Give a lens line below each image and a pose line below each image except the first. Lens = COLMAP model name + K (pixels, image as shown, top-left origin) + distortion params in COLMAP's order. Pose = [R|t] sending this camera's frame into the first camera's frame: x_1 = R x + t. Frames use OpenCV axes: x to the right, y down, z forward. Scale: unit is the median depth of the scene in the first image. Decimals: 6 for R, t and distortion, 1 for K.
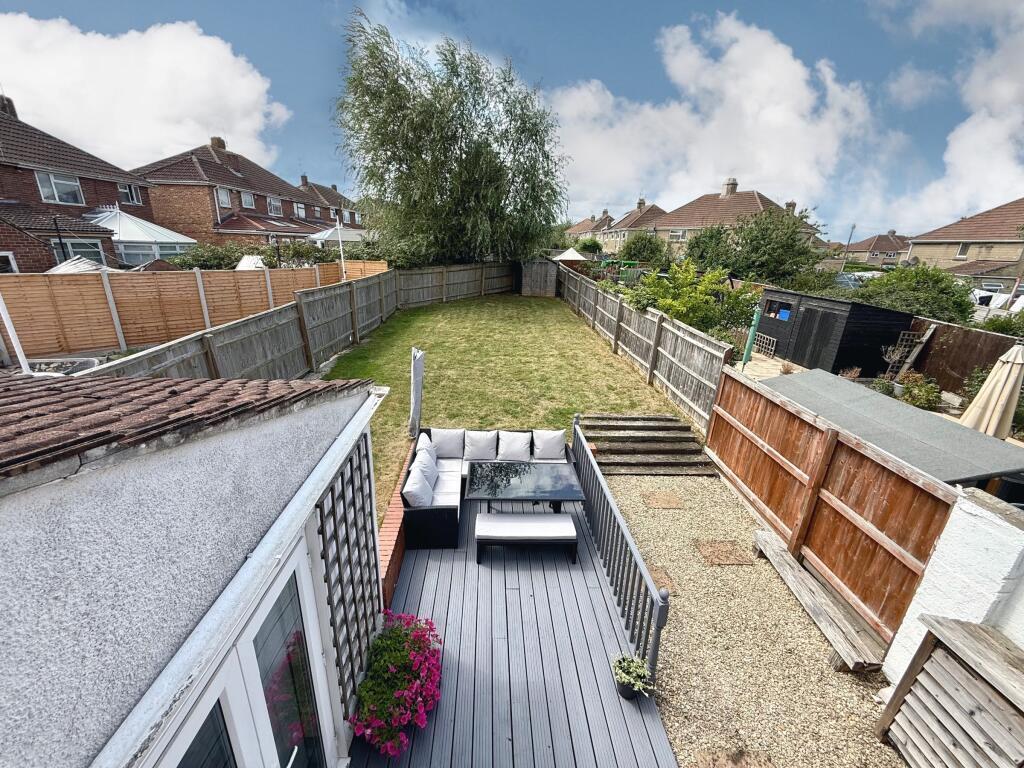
lens RADIAL K [[424.1, 0, 512.0], [0, 424.1, 384.0], [0, 0, 1]] dist [0.000412, -0.000001]
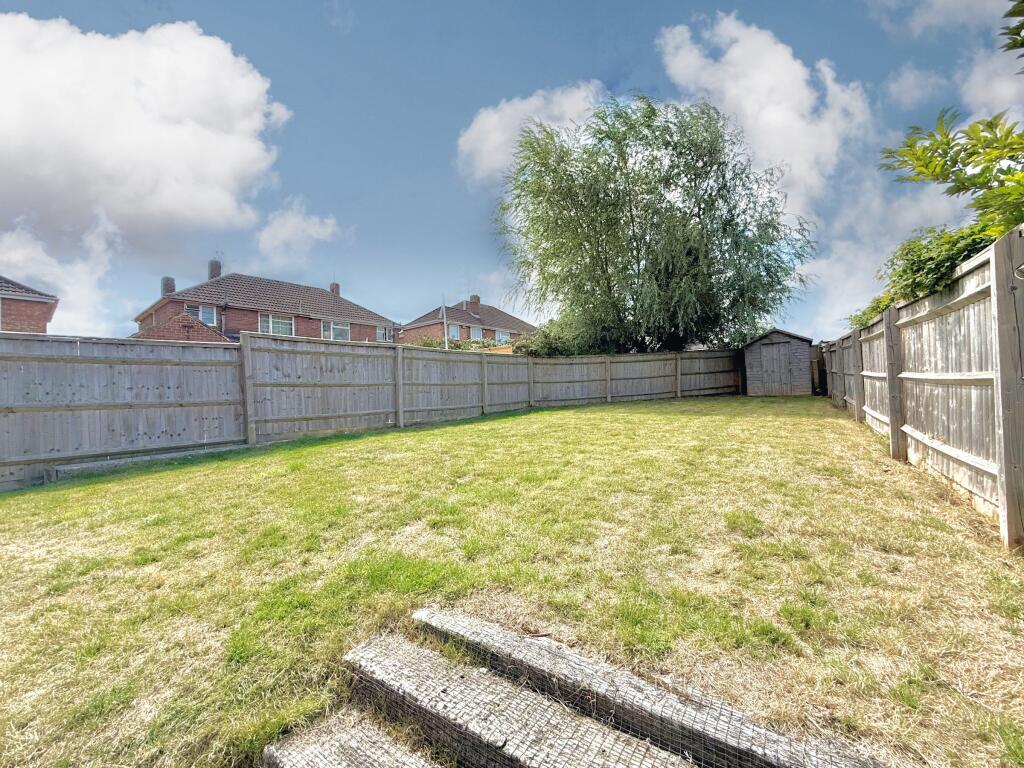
lens RADIAL K [[405.0, 0, 509.7], [0, 405.0, 391.3], [0, 0, 1]] dist [0.001433, 0.000166]
pose [[0.782694, -0.069782, -0.618483, 0.152974], [-0.135906, 0.950555, -0.279239, 0.010407], [0.607388, 0.302614, 0.734510, 0.400670]]
